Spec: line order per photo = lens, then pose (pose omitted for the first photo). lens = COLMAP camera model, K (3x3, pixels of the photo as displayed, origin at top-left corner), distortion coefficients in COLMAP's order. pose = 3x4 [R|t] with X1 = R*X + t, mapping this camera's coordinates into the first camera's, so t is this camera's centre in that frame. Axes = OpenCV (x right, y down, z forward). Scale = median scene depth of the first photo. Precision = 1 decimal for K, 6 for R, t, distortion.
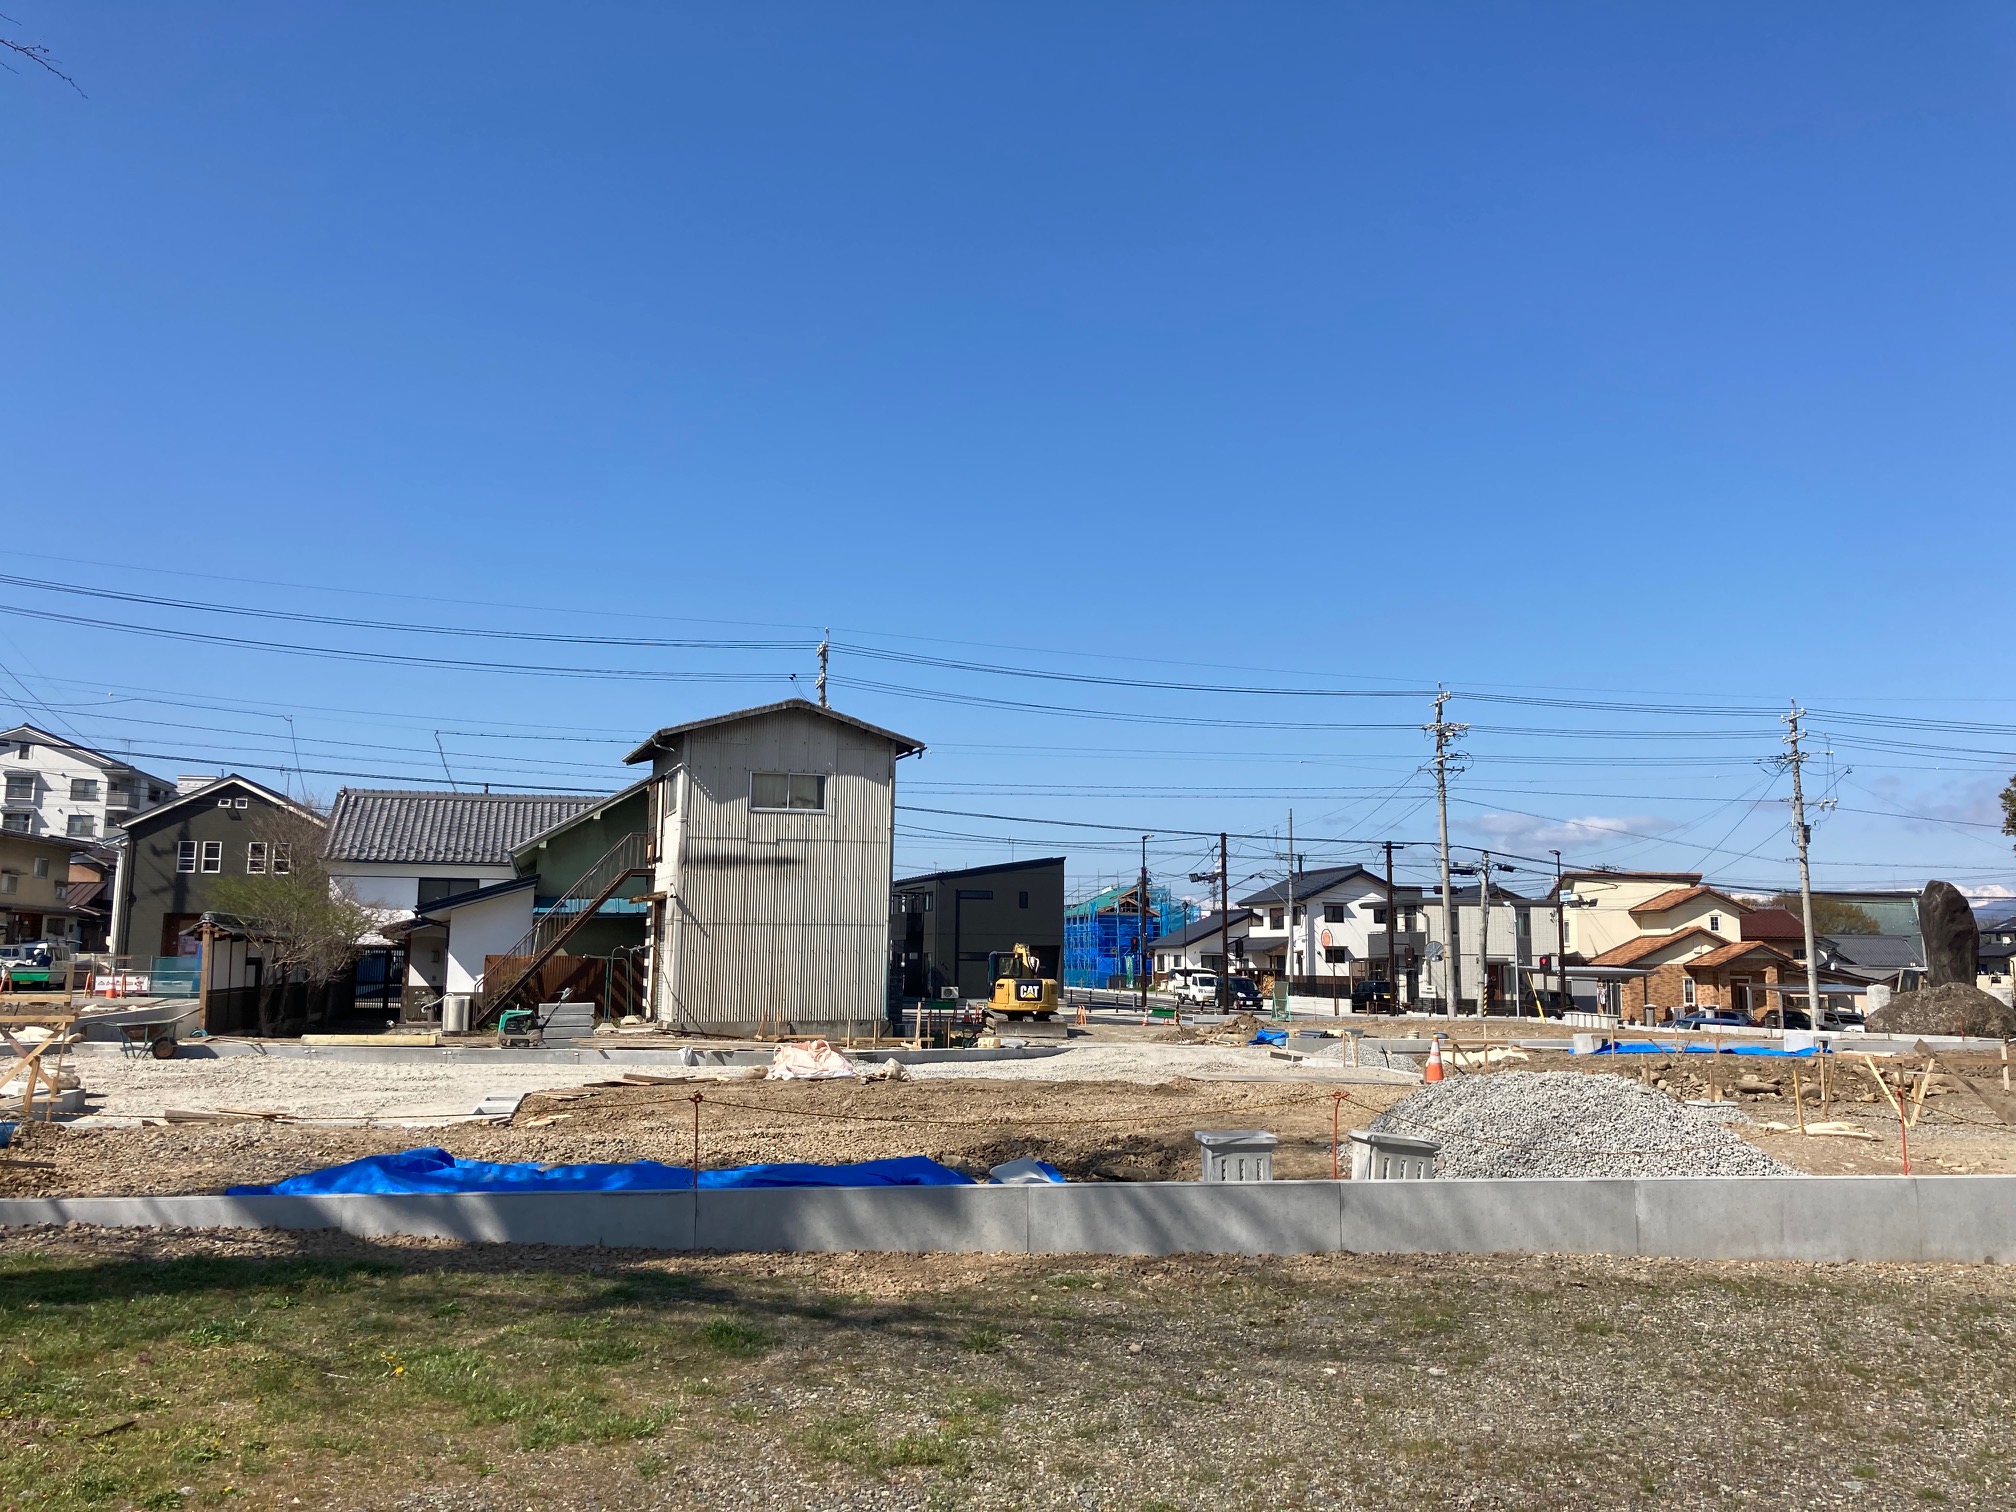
lens RADIAL K [[1635.5, 0, 1015.0], [0, 1635.5, 756.5], [0, 0, 1]] dist [0.042891, -0.040607]
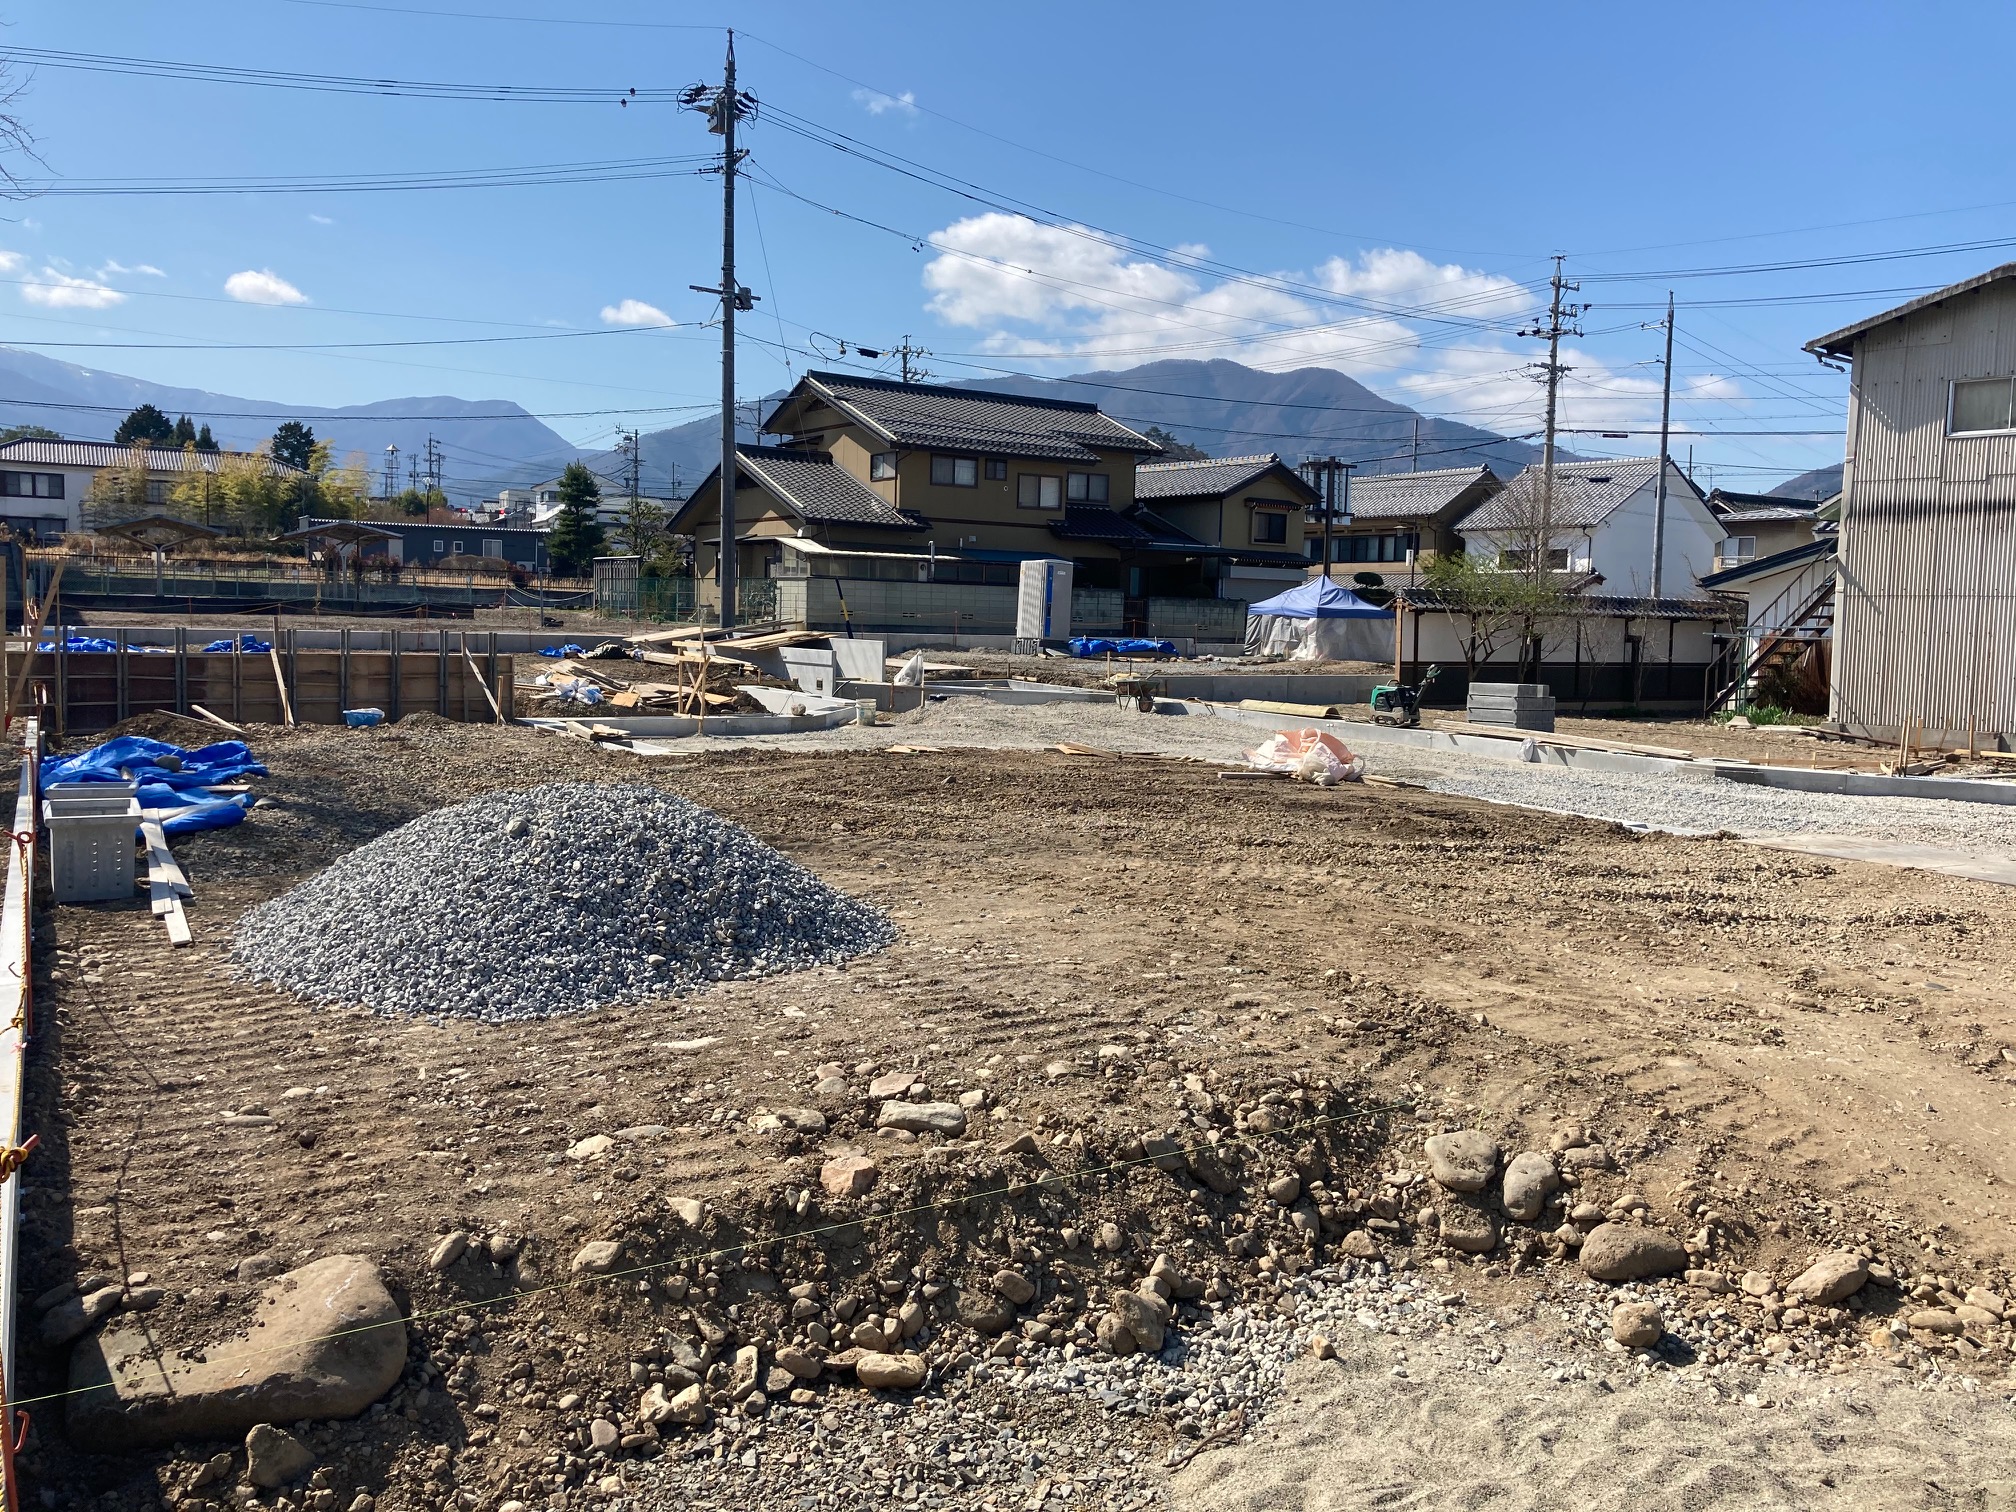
lens RADIAL K [[1635.5, 0, 1016.0], [0, 1635.5, 749.0], [0, 0, 1]] dist [0.042891, -0.040607]
pose [[0.362150, 0.078305, -0.928825, 0.215787], [0.091272, 0.988697, 0.118940, 0.025995], [0.927640, -0.127850, 0.350910, 0.206215]]
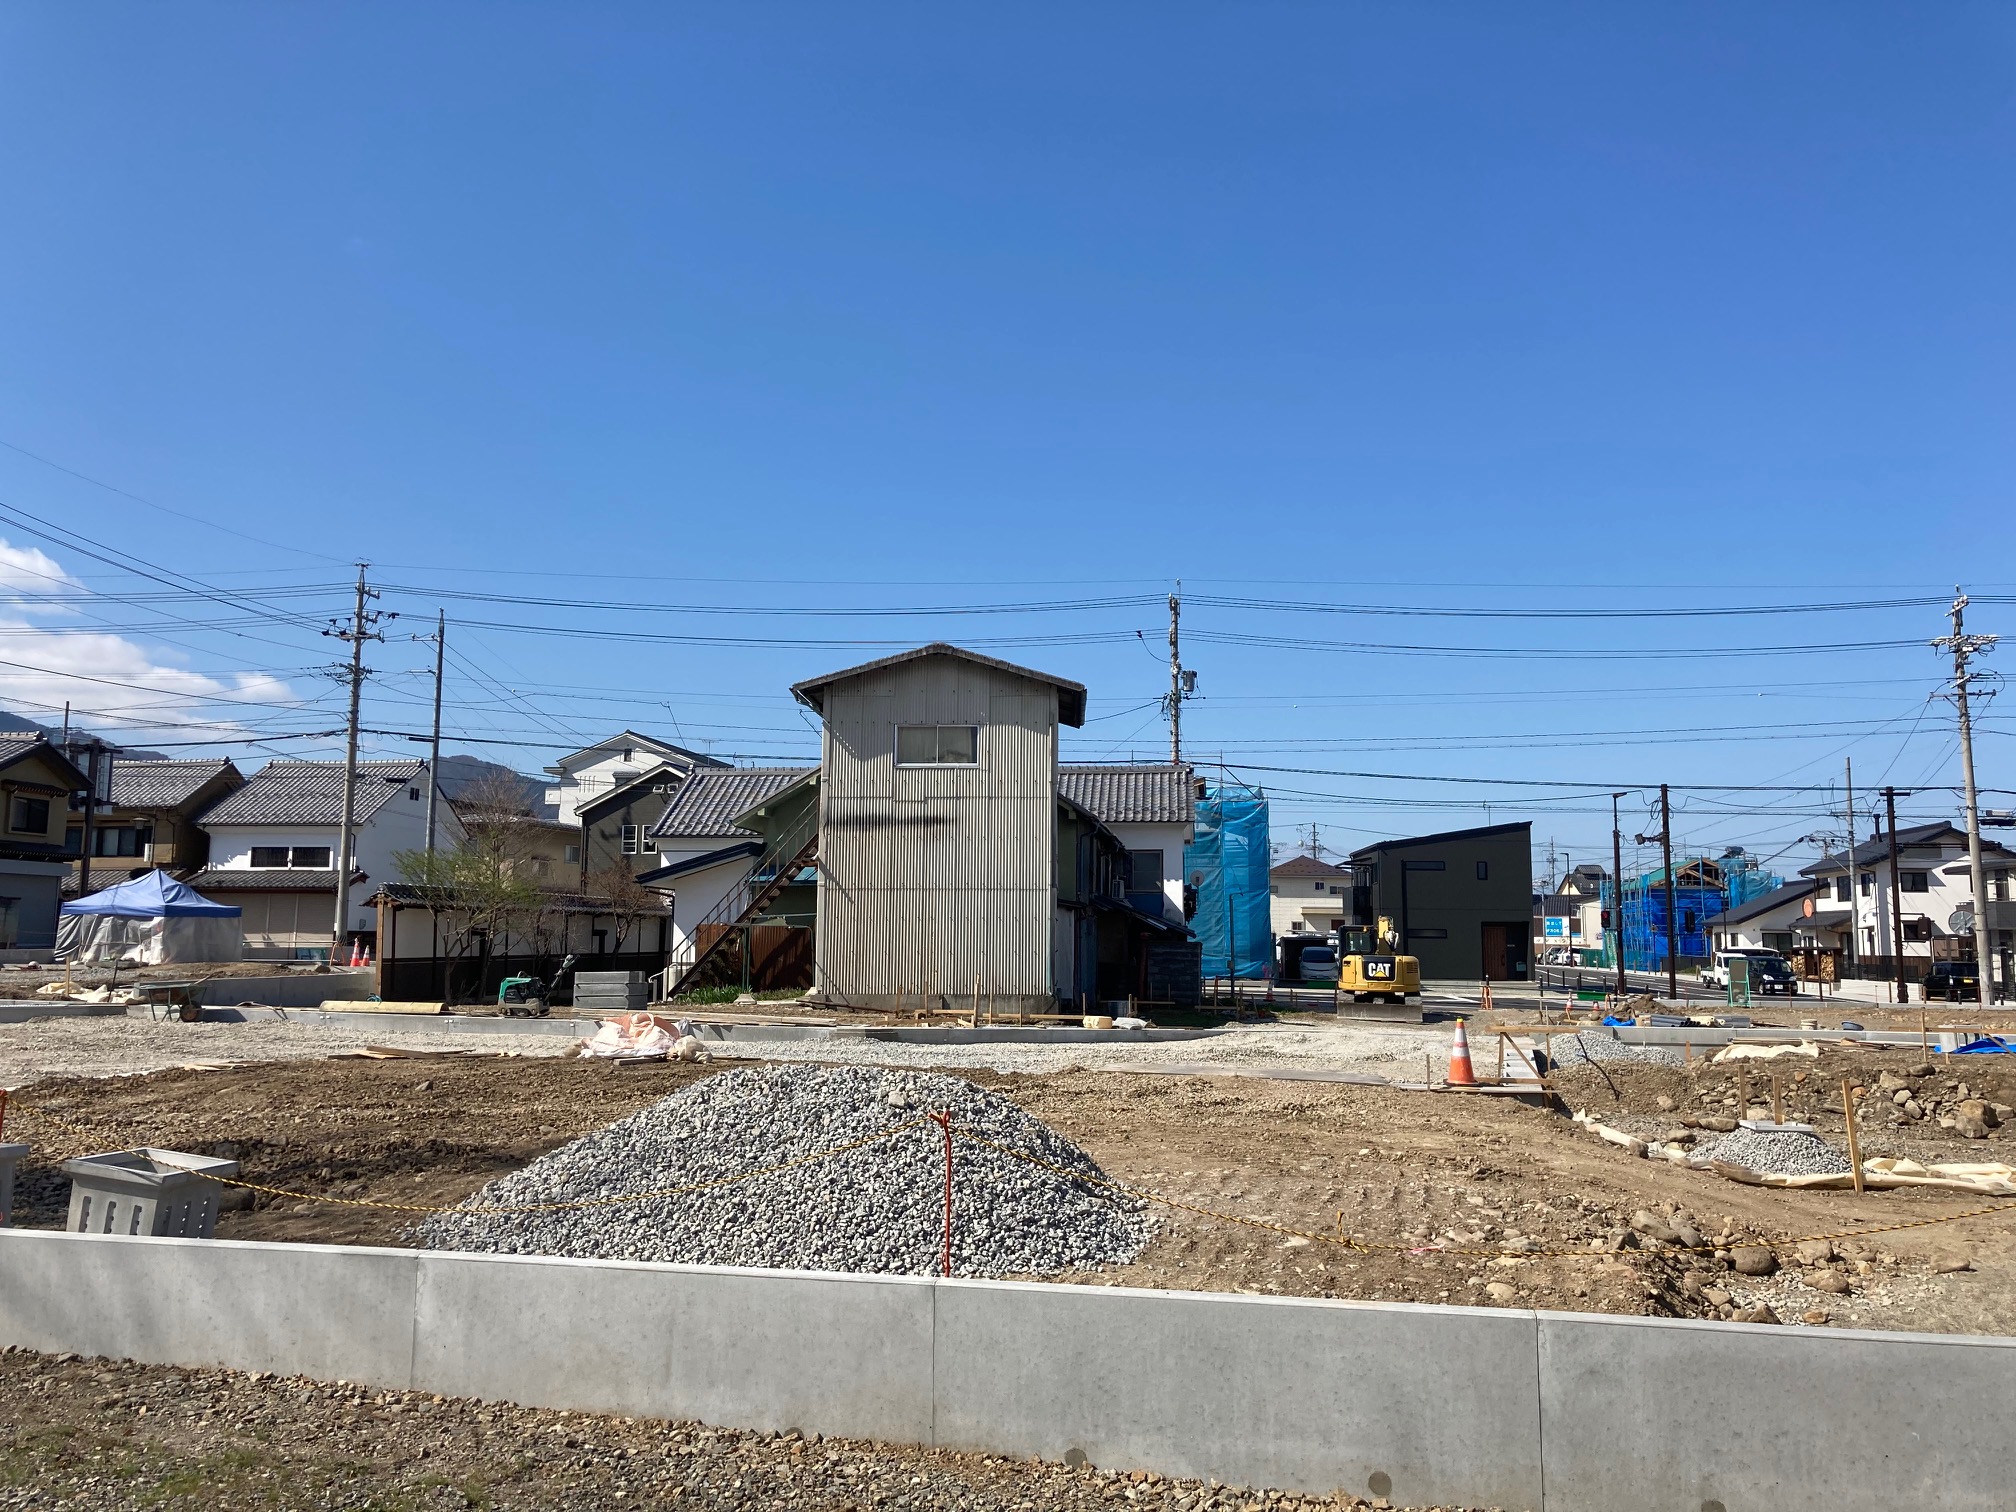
lens RADIAL K [[1635.5, 0, 1021.4], [0, 1635.5, 749.8], [0, 0, 1]] dist [0.042891, -0.040607]
pose [[0.929021, -0.043413, -0.367472, 0.142027], [0.046025, 0.998939, -0.001657, 0.016359], [0.367154, -0.015373, 0.930033, 0.097914]]
